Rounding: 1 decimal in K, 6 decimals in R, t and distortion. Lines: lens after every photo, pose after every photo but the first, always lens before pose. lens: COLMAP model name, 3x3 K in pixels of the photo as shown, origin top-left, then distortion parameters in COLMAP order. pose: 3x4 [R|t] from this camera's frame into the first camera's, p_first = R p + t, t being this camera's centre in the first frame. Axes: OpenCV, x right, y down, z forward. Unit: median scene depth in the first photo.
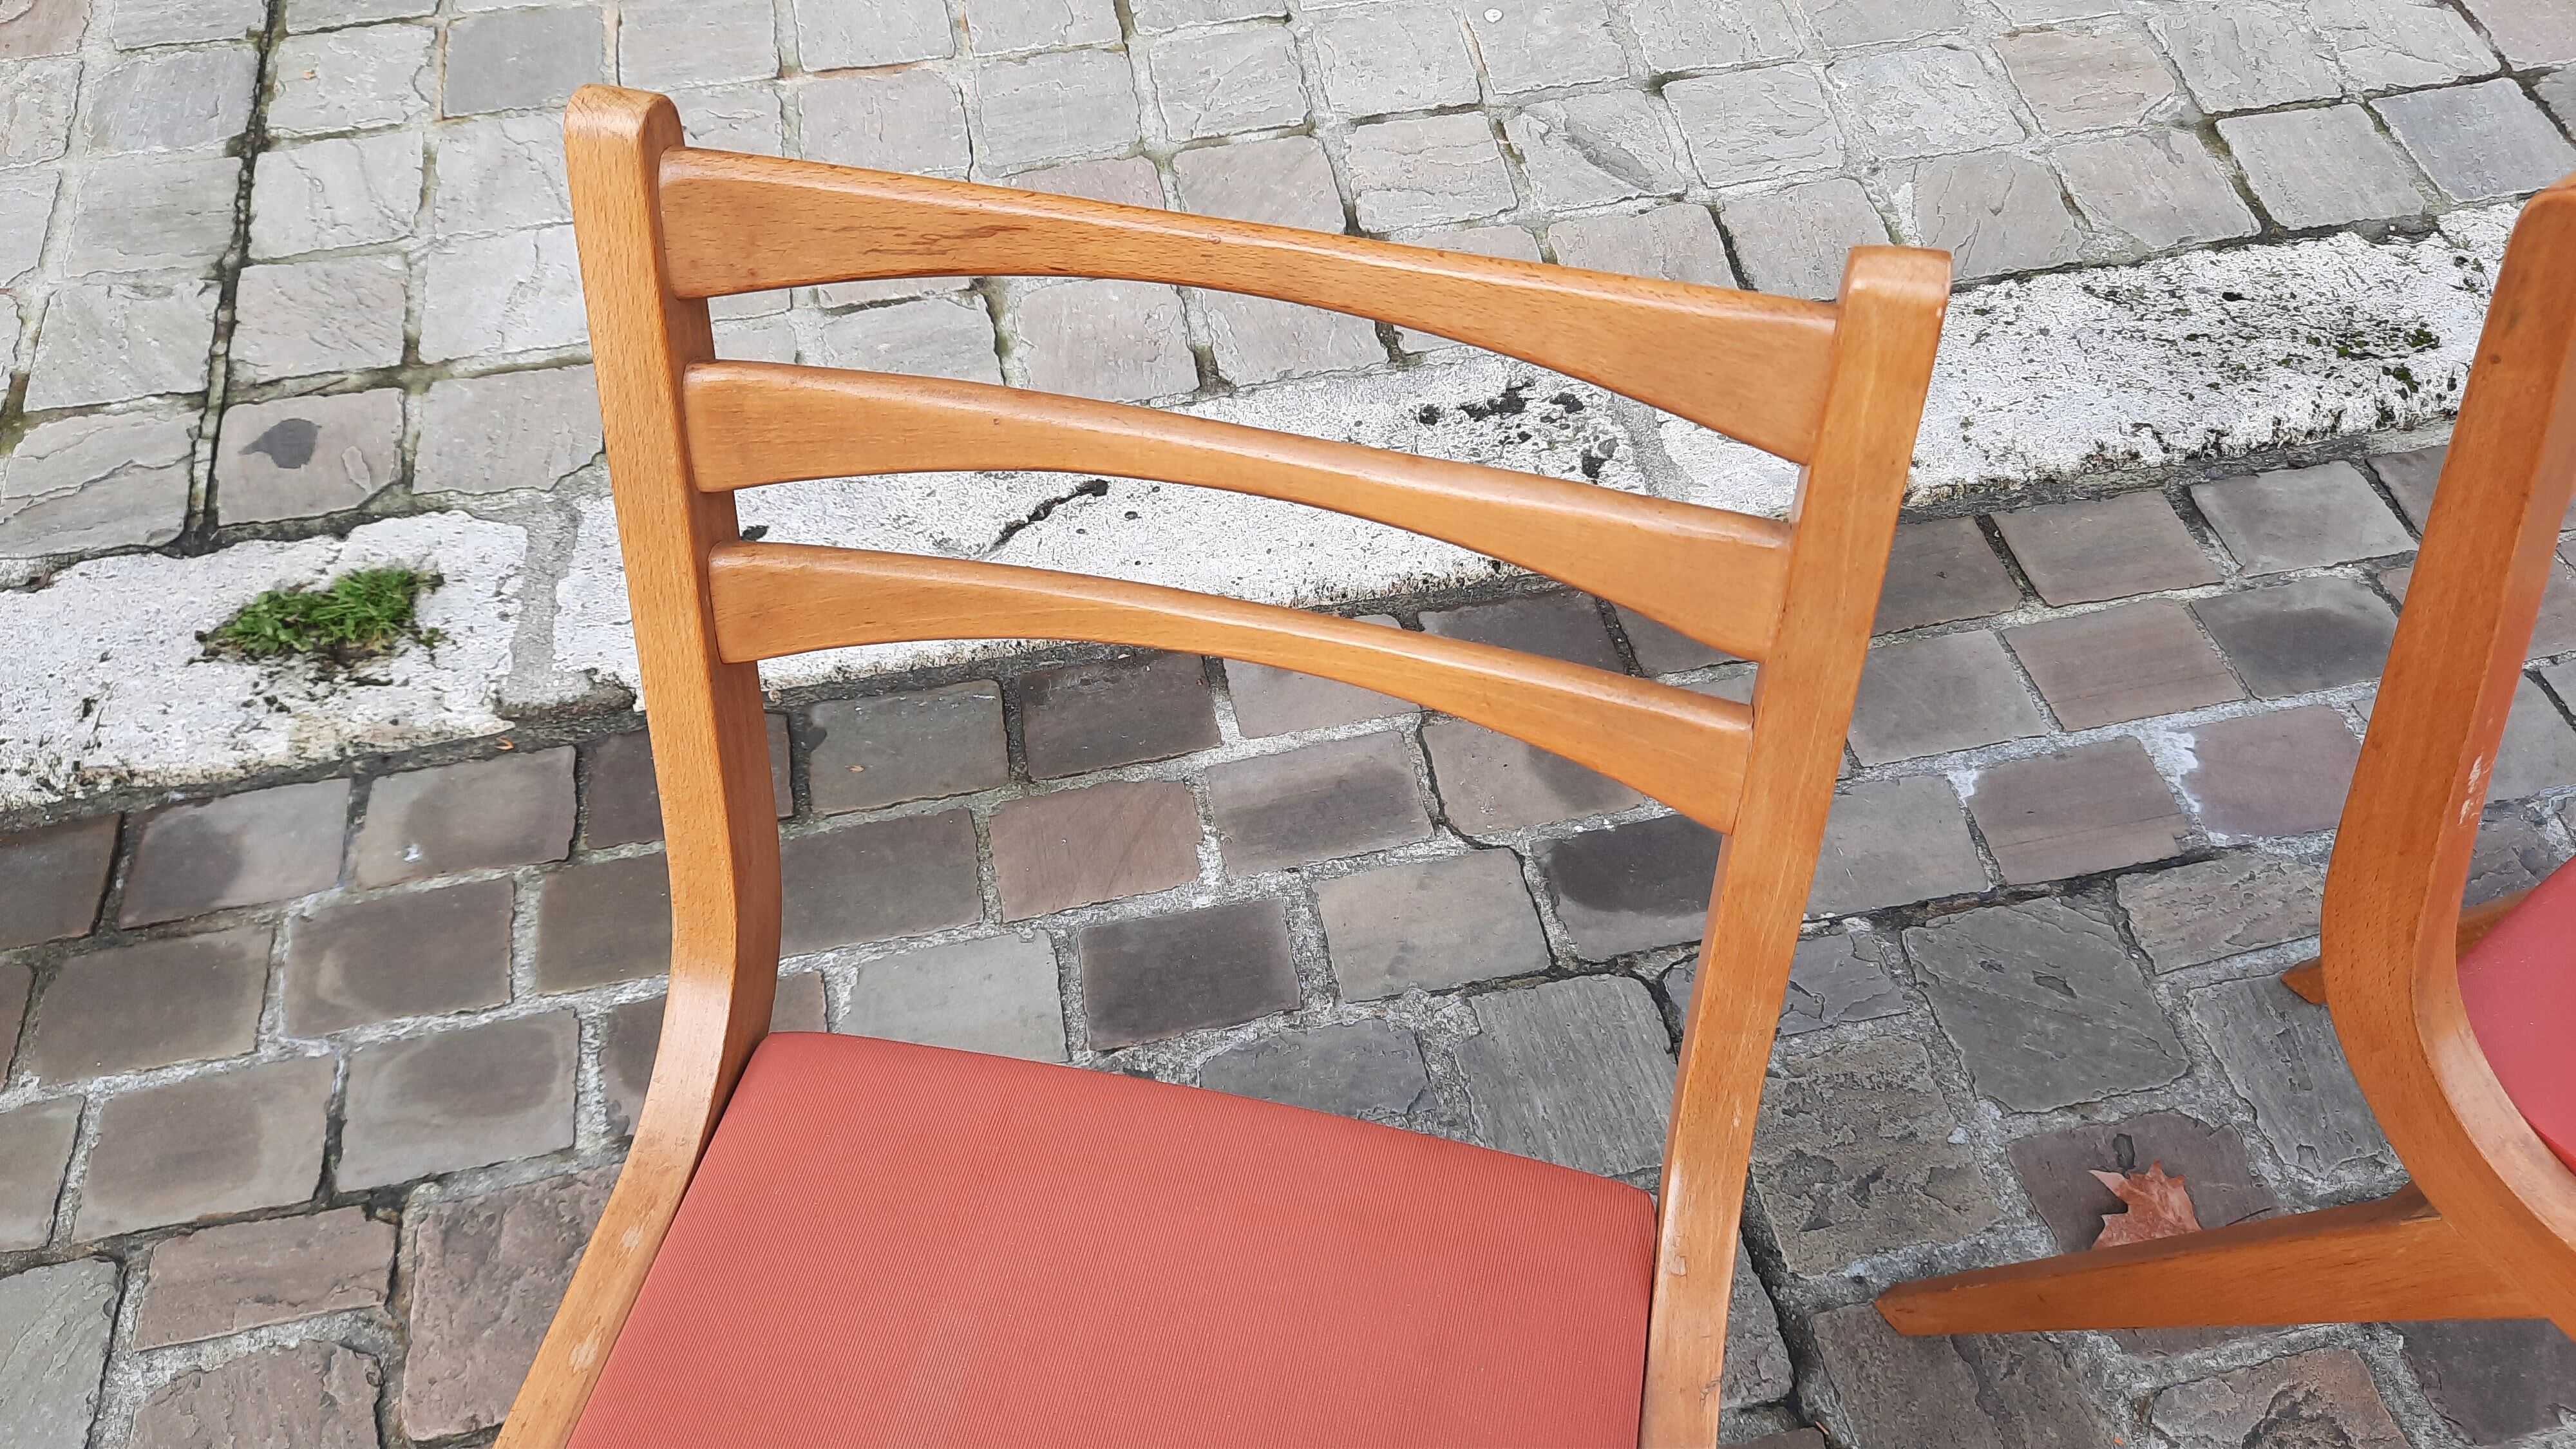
lens RADIAL K [[1847.8, 0, 1285.3], [0, 1847.8, 736.9], [0, 0, 1]] dist [0.049795, -0.050981]
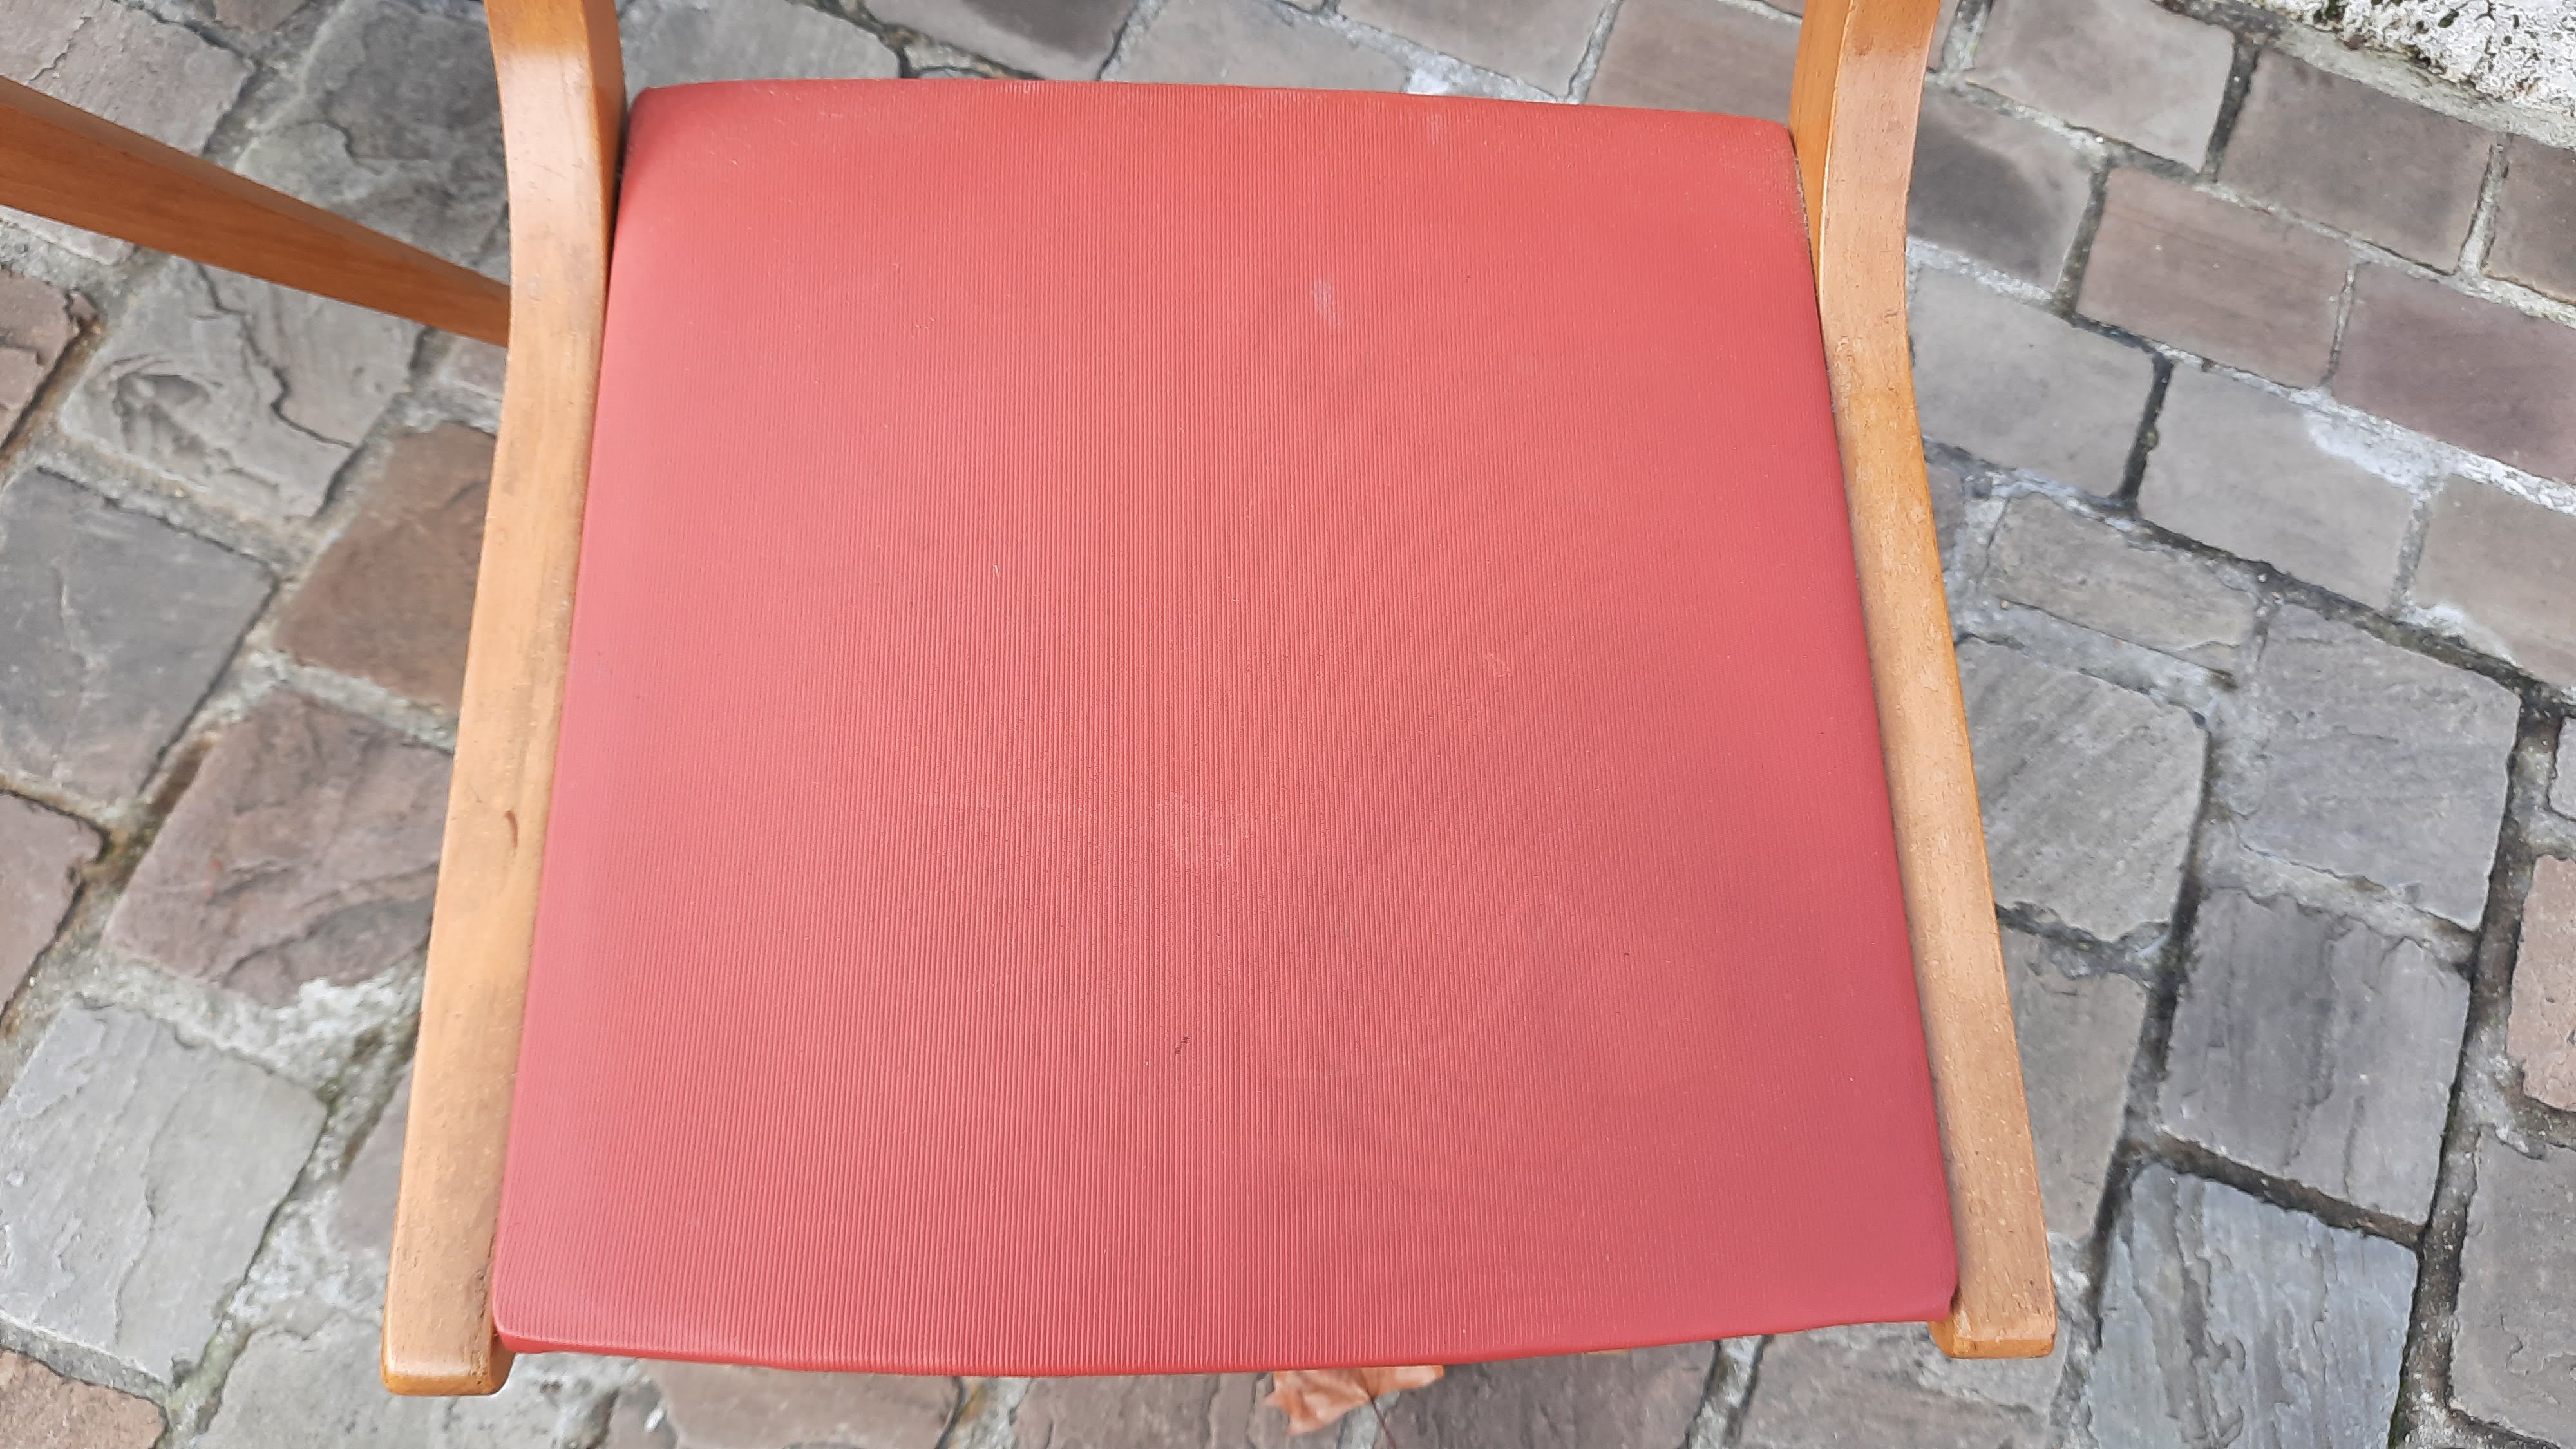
lens RADIAL K [[1847.8, 0, 1279.1], [0, 1847.8, 728.5], [0, 0, 1]] dist [0.049795, -0.050981]
pose [[0.830588, 0.548391, -0.096902, 0.539660], [-0.482277, 0.795339, 0.367211, -0.020784], [0.278445, -0.258267, 0.925076, 0.161620]]
